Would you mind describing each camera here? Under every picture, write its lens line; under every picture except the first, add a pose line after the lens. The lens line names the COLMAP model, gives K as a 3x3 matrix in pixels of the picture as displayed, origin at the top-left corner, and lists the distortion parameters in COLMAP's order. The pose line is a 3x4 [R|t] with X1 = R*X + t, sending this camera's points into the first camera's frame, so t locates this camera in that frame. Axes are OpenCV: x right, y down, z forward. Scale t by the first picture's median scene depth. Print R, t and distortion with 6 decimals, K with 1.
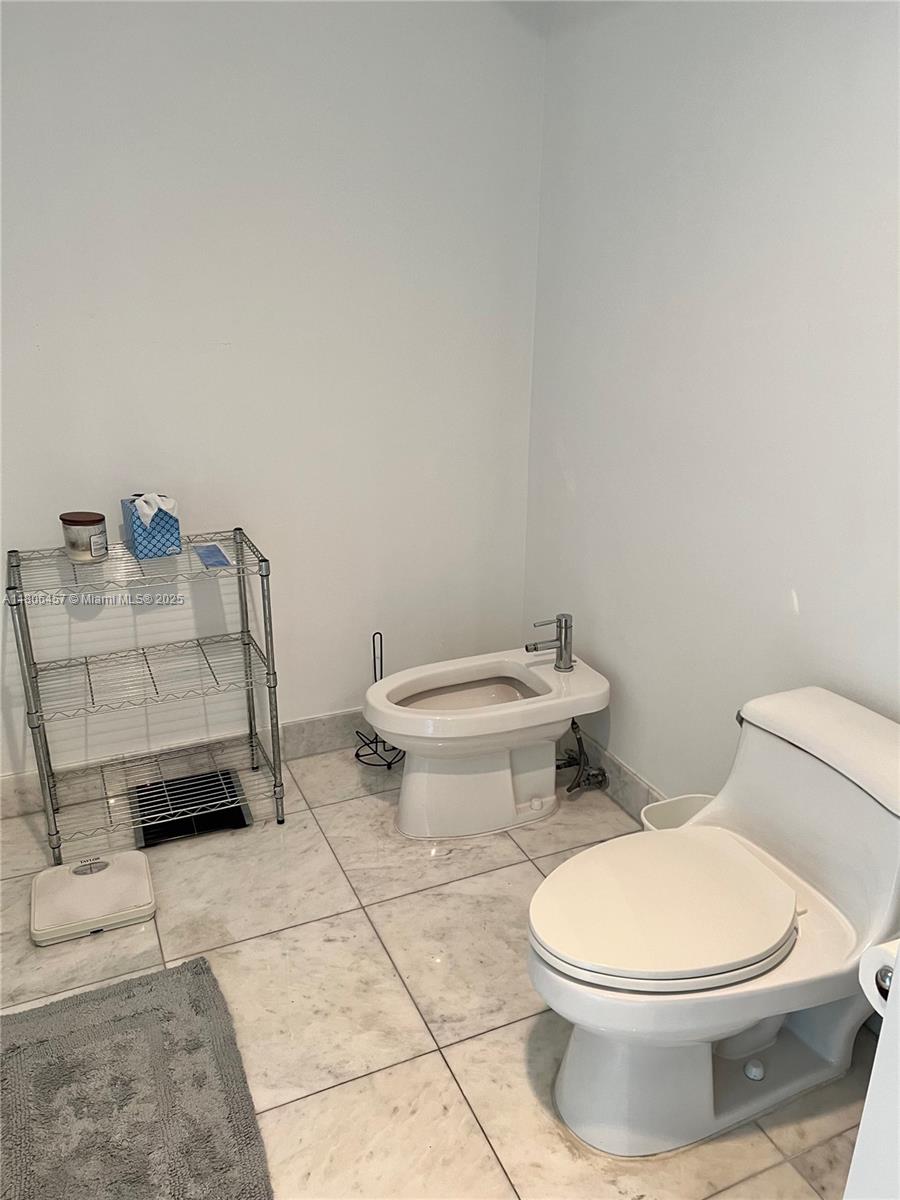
lens RADIAL K [[909.3, 0, 456.7], [0, 909.3, 606.3], [0, 0, 1]] dist [0.057619, -0.067576]
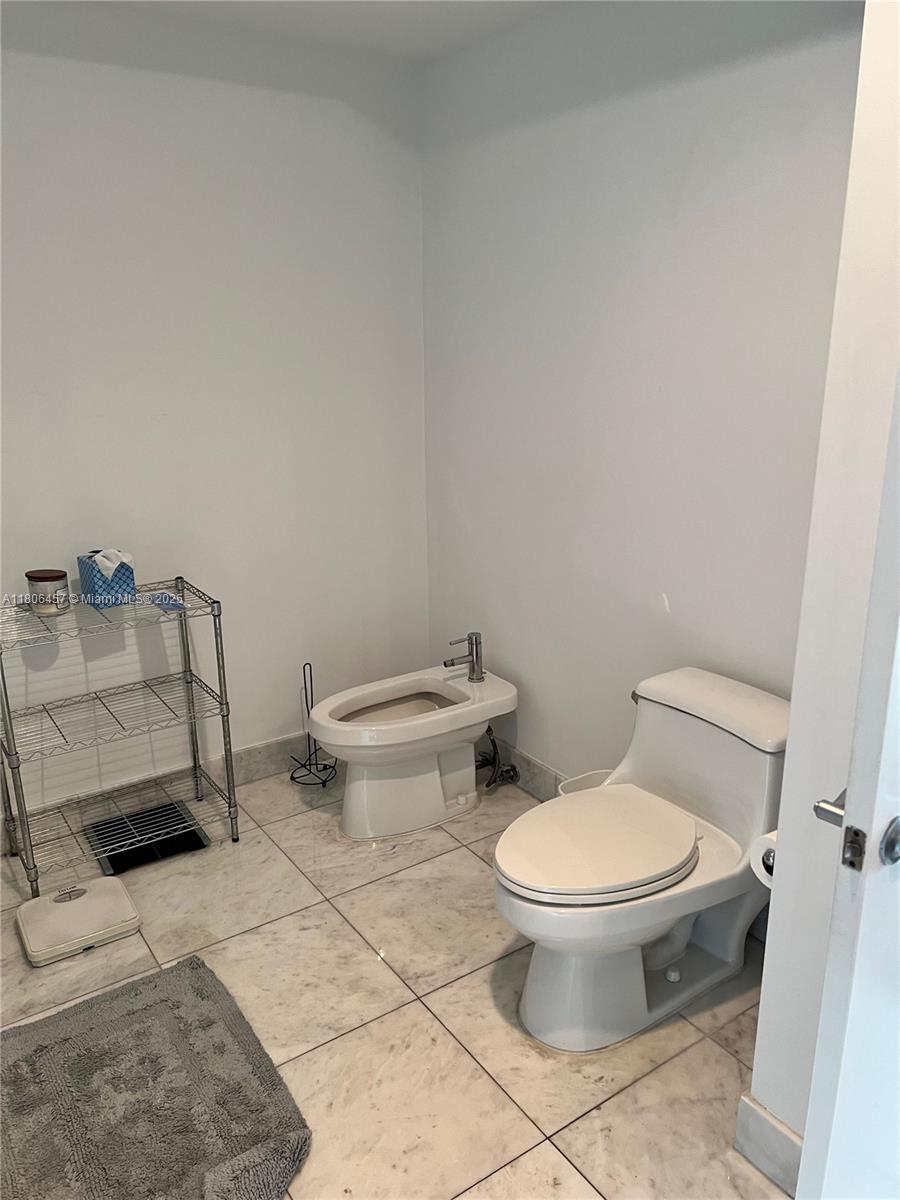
lens RADIAL K [[907.1, 0, 454.0], [0, 907.1, 603.1], [0, 0, 1]] dist [0.046698, -0.054041]
pose [[0.983676, -0.068080, 0.166574, -0.116437], [0.077554, 0.995681, -0.051041, 0.033790], [-0.162380, 0.063126, 0.984707, -0.170051]]
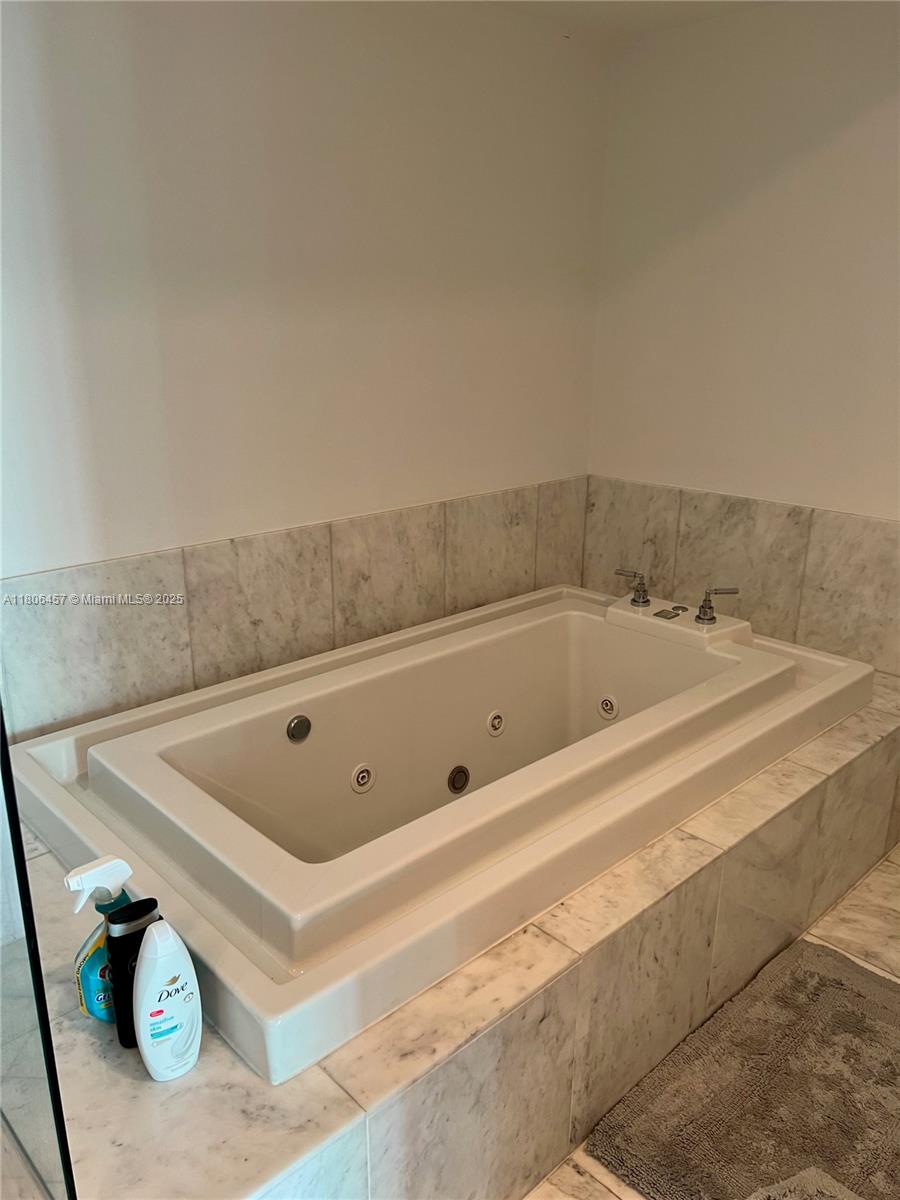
lens RADIAL K [[907.1, 0, 454.0], [0, 907.1, 603.1], [0, 0, 1]] dist [0.046698, -0.054041]
pose [[0.335056, 0.282875, -0.898732, 0.228878], [-0.326239, 0.929693, 0.170994, -0.011460], [0.883915, 0.235909, 0.403784, -0.024203]]
